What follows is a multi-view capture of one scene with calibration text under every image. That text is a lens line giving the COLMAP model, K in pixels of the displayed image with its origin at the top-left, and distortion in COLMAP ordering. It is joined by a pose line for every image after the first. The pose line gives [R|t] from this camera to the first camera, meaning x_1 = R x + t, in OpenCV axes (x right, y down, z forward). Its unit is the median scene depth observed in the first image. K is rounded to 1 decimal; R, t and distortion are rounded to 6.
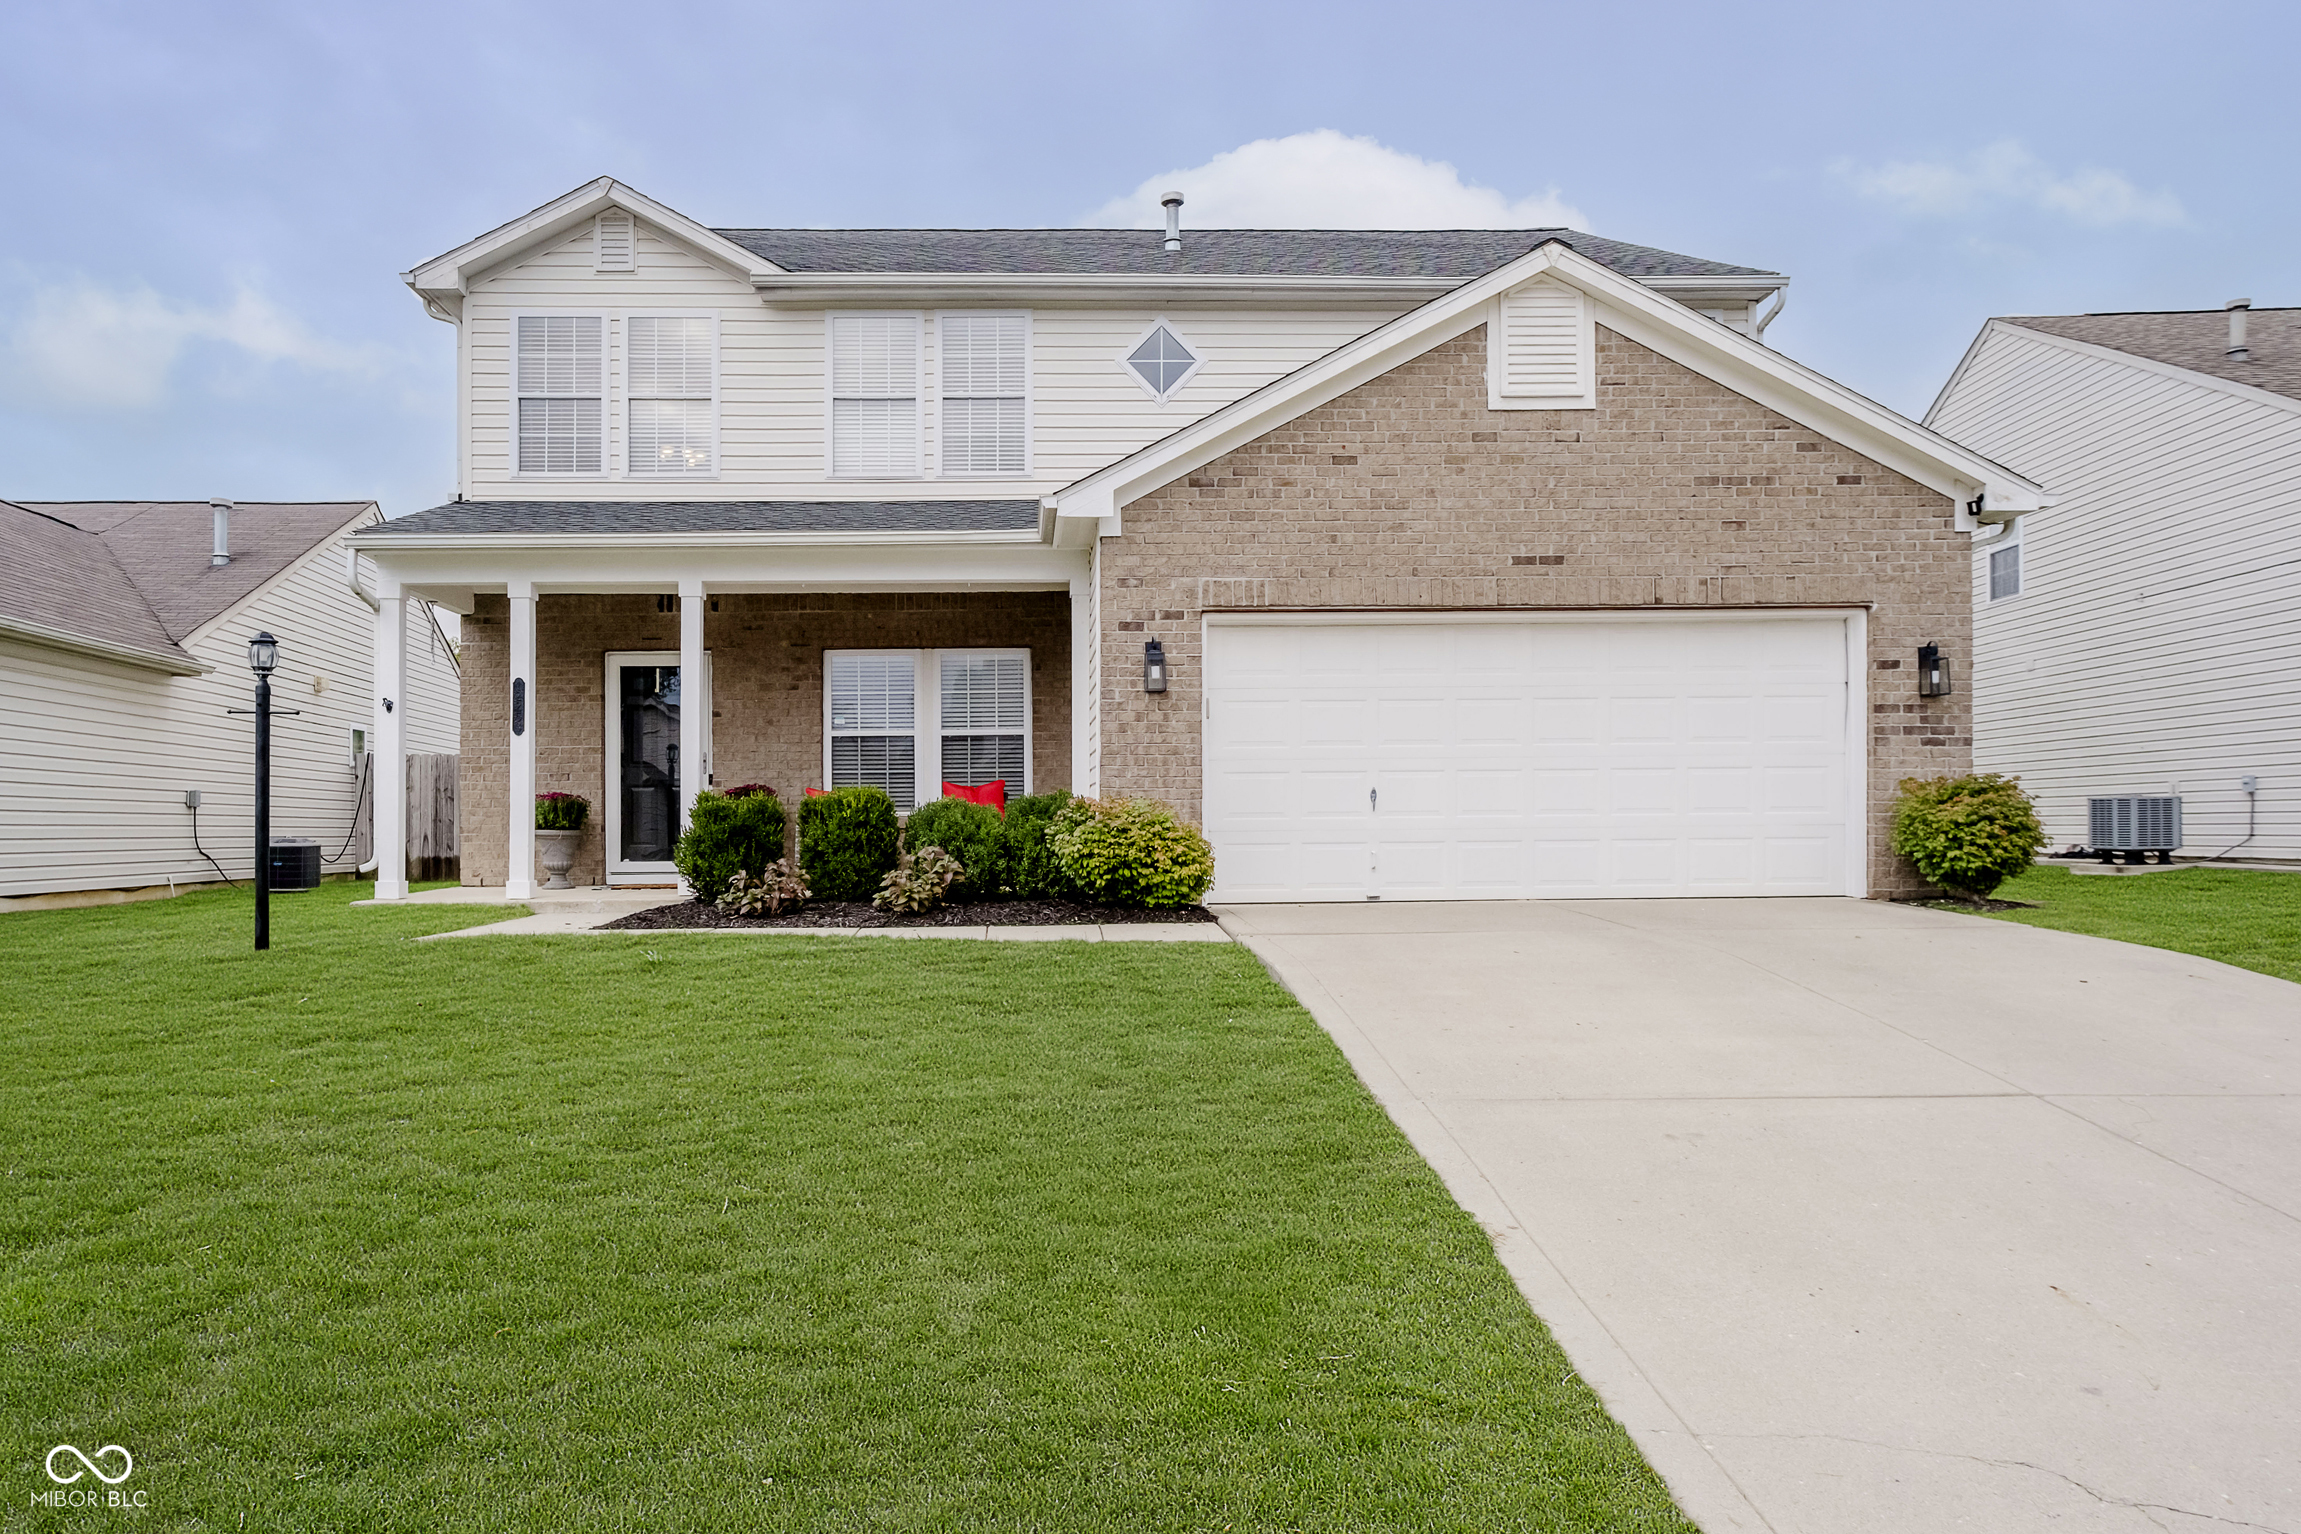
lens RADIAL K [[1381.1, 0, 1150.5], [0, 1381.1, 767.0], [0, 0, 1]] dist [-0.002162, -0.001831]
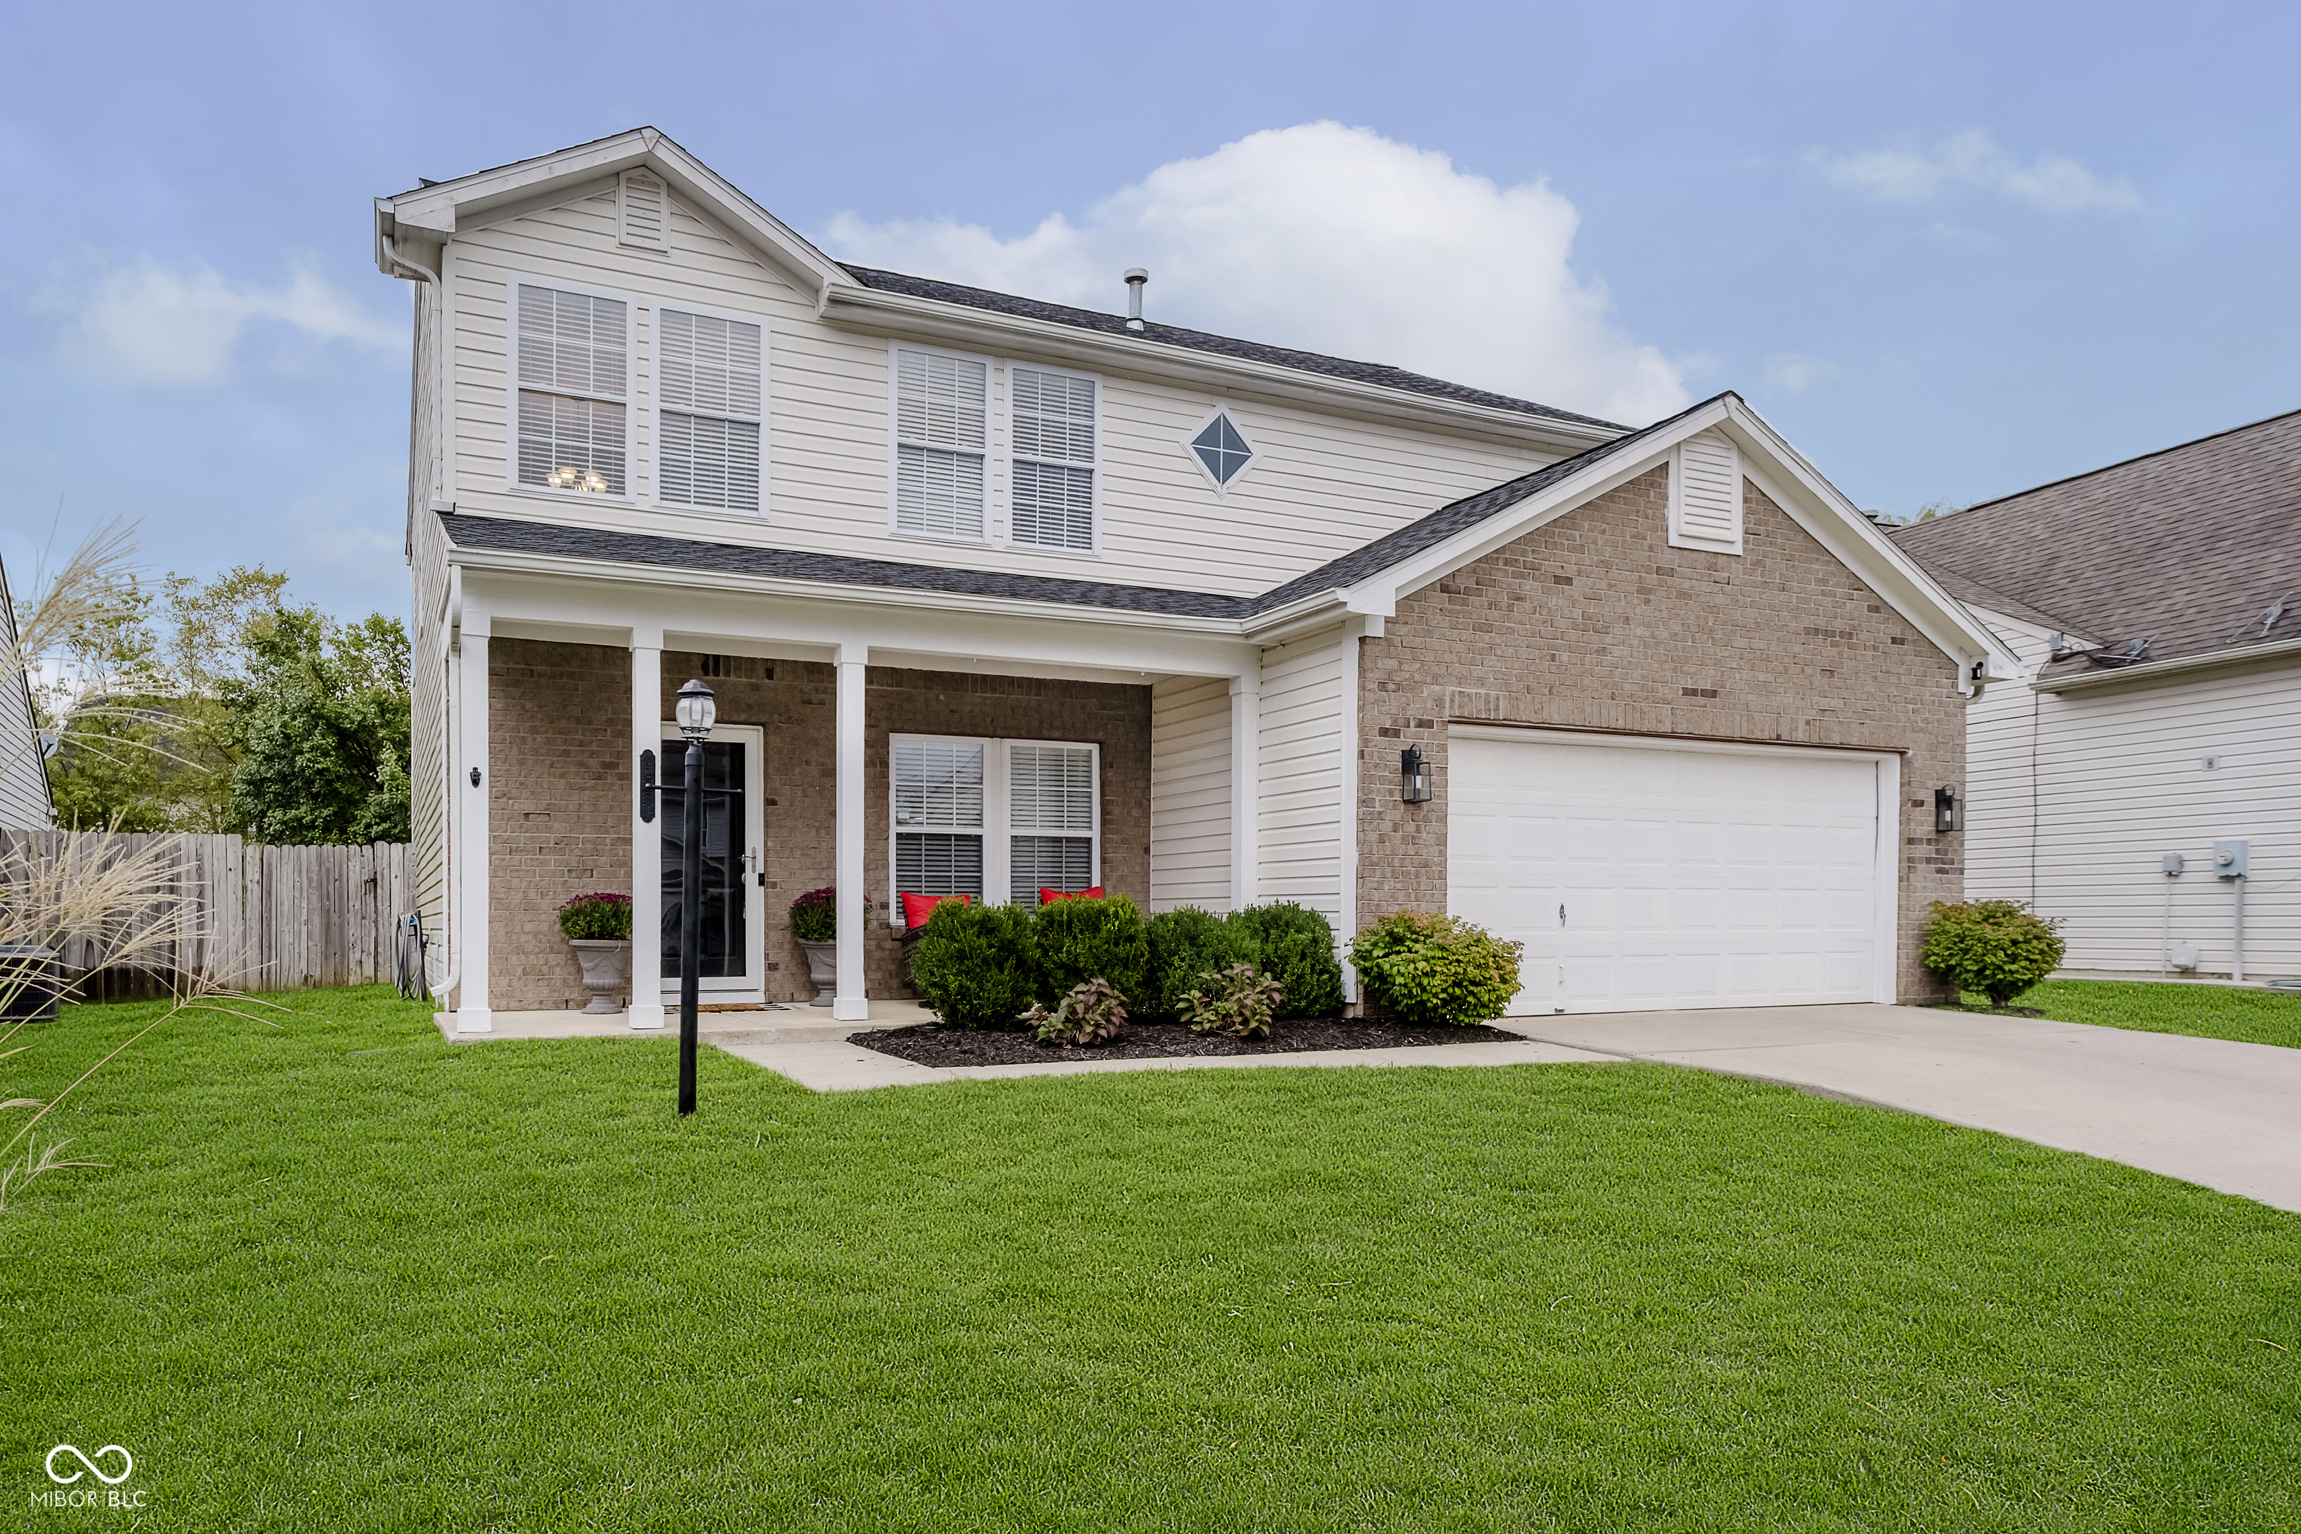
lens RADIAL K [[1371.5, 0, 1150.2], [0, 1371.5, 902.6], [0, 0, 1]] dist [-0.002654, 0.002137]
pose [[0.929633, 0.013783, 0.368230, -0.493414], [-0.023396, 0.999492, 0.021653, -0.000683], [-0.367744, -0.028744, 0.929483, 0.164899]]
